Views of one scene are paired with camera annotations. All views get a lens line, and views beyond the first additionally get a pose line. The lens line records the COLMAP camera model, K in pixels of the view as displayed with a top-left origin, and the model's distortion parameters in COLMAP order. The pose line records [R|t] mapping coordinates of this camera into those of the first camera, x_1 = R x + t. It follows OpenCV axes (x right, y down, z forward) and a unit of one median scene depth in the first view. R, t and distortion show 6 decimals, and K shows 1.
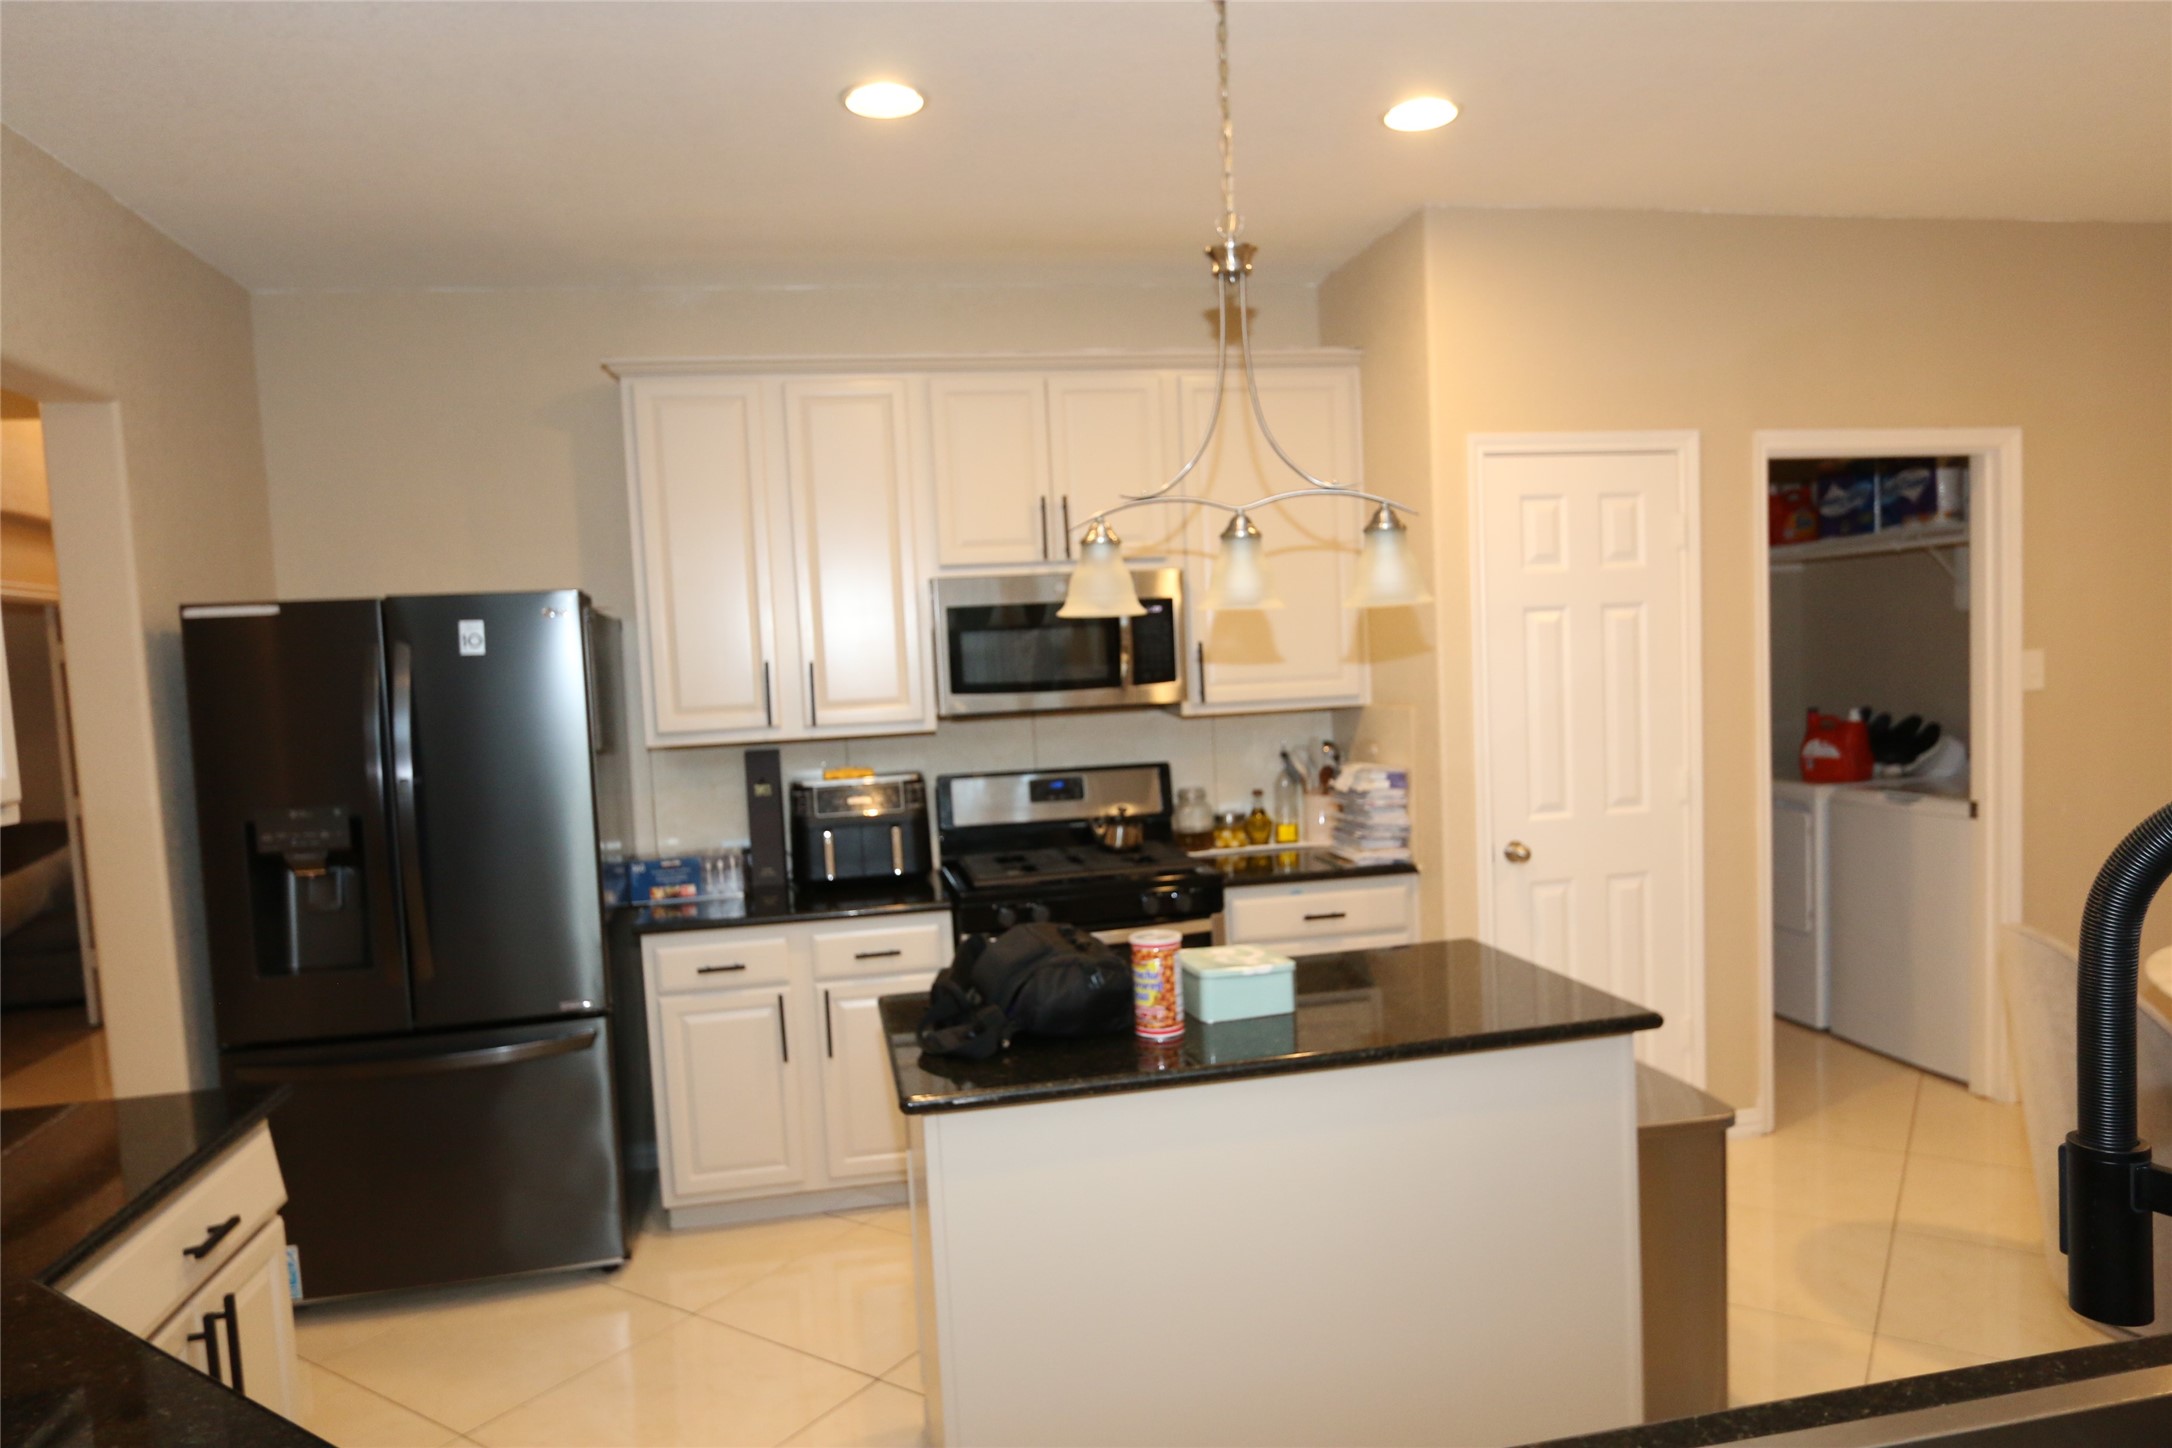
lens RADIAL K [[1408.0, 0, 1086.0], [0, 1408.0, 724.0], [0, 0, 1]] dist [-0.000095, 0.000020]
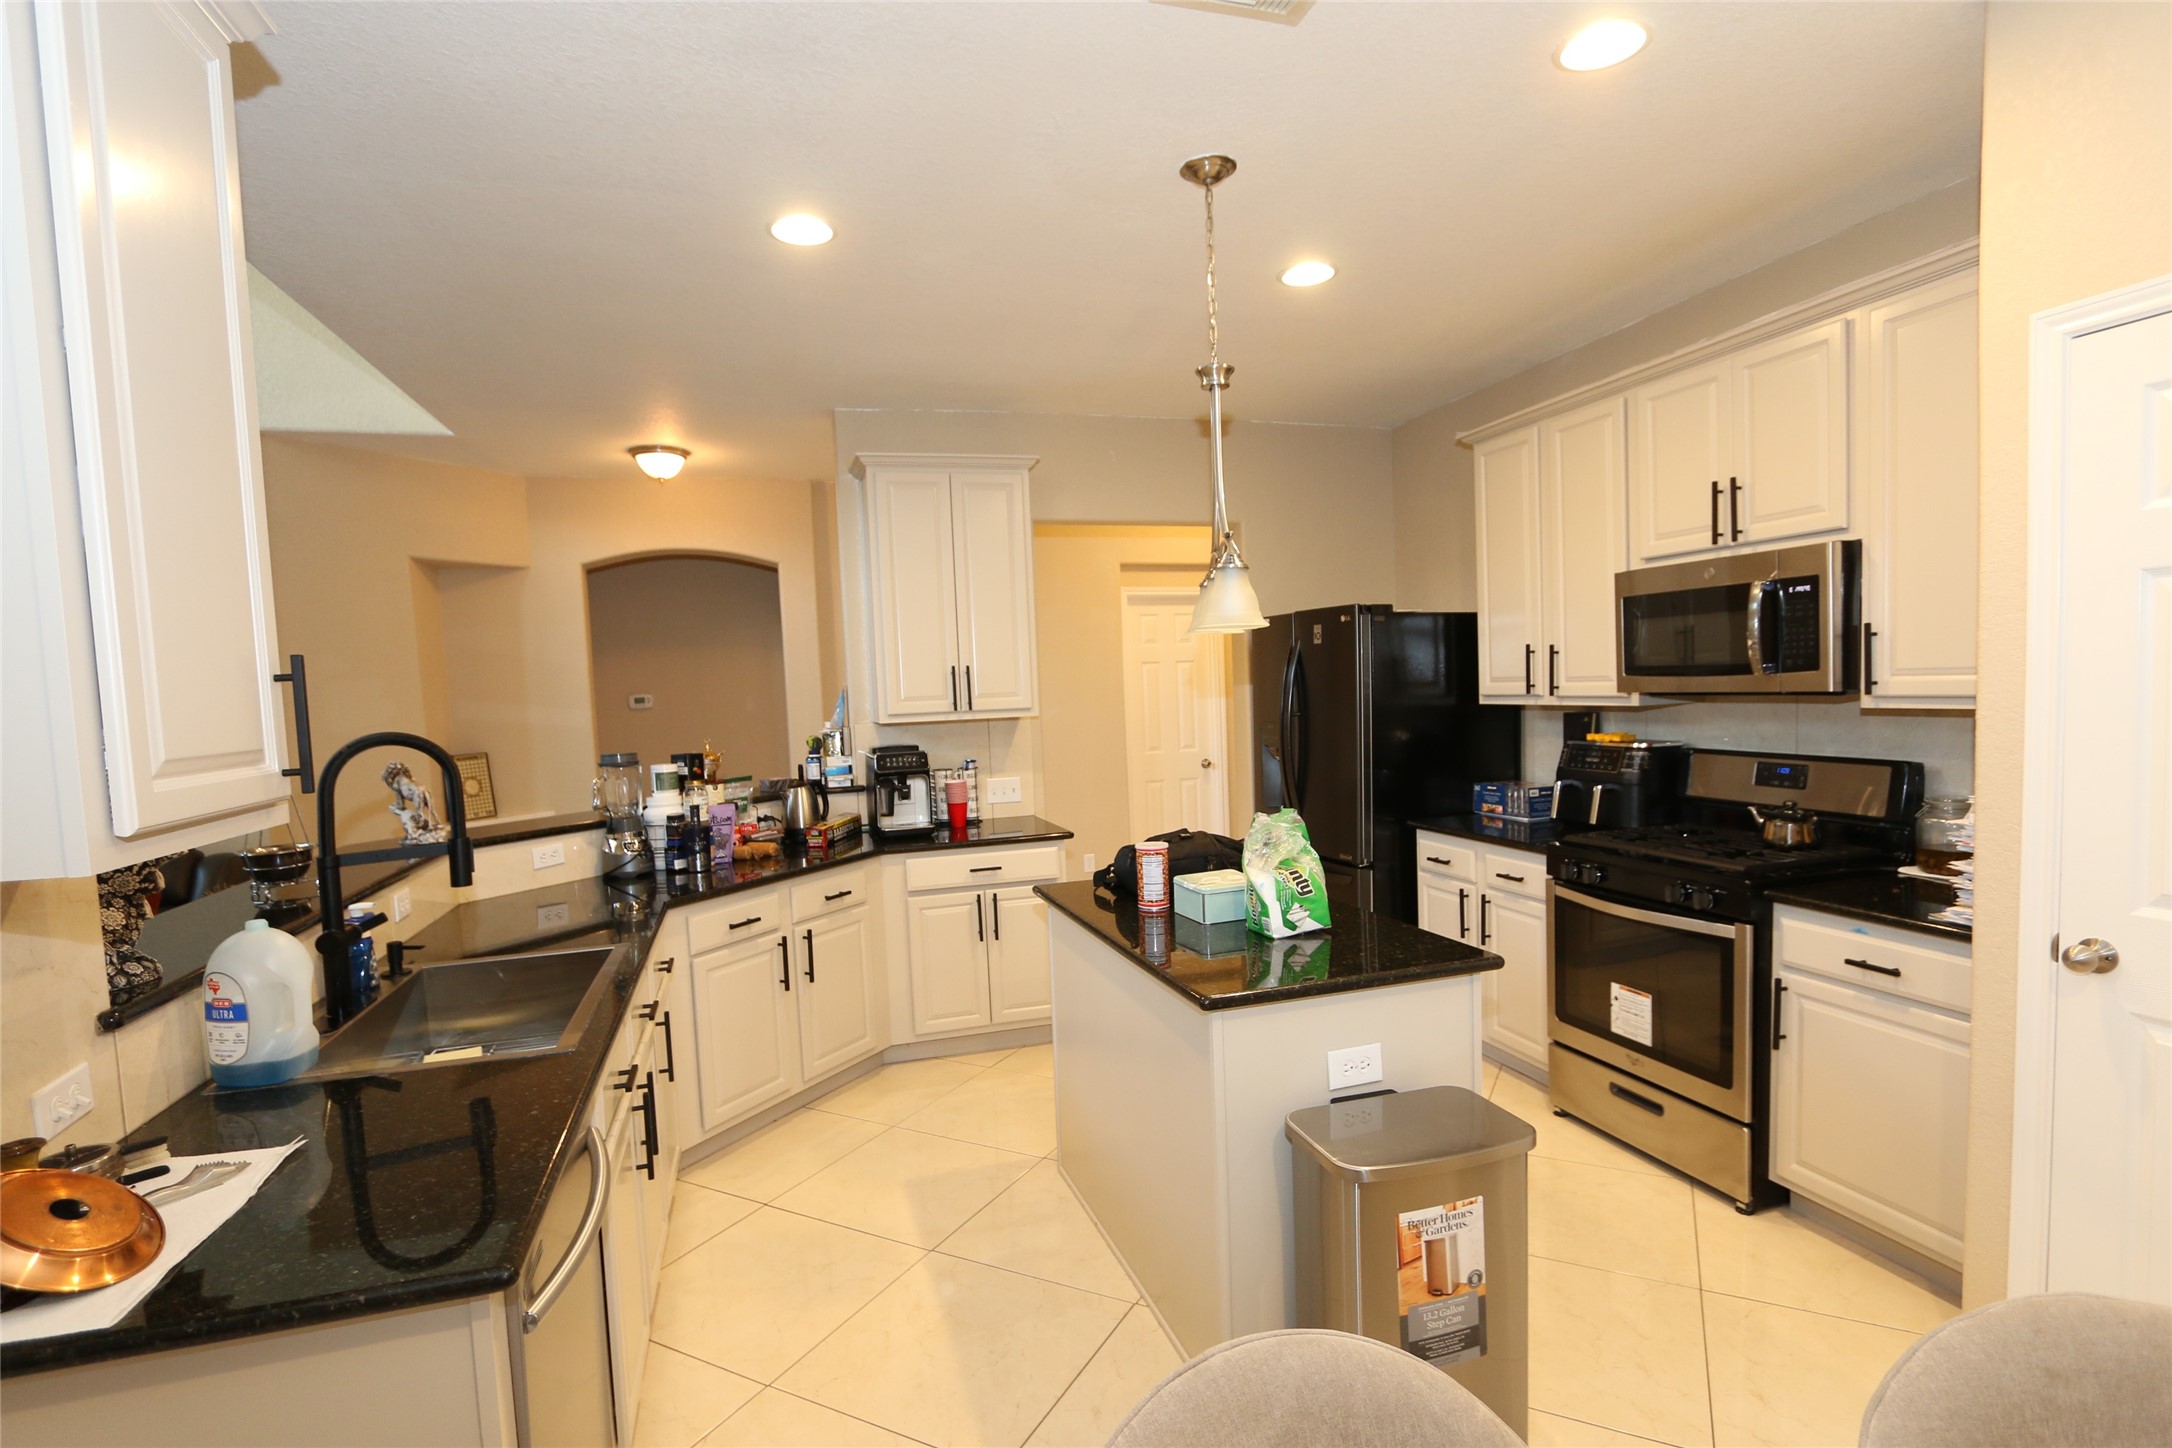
lens RADIAL K [[1070.4, 0, 1086.0], [0, 1070.4, 724.0], [0, 0, 1]] dist [-0.000353, -0.000103]
pose [[0.099145, 0.082406, -0.991655, 0.721786], [-0.014809, 0.996577, 0.081335, -0.045606], [0.994963, 0.006621, 0.100026, 0.489727]]
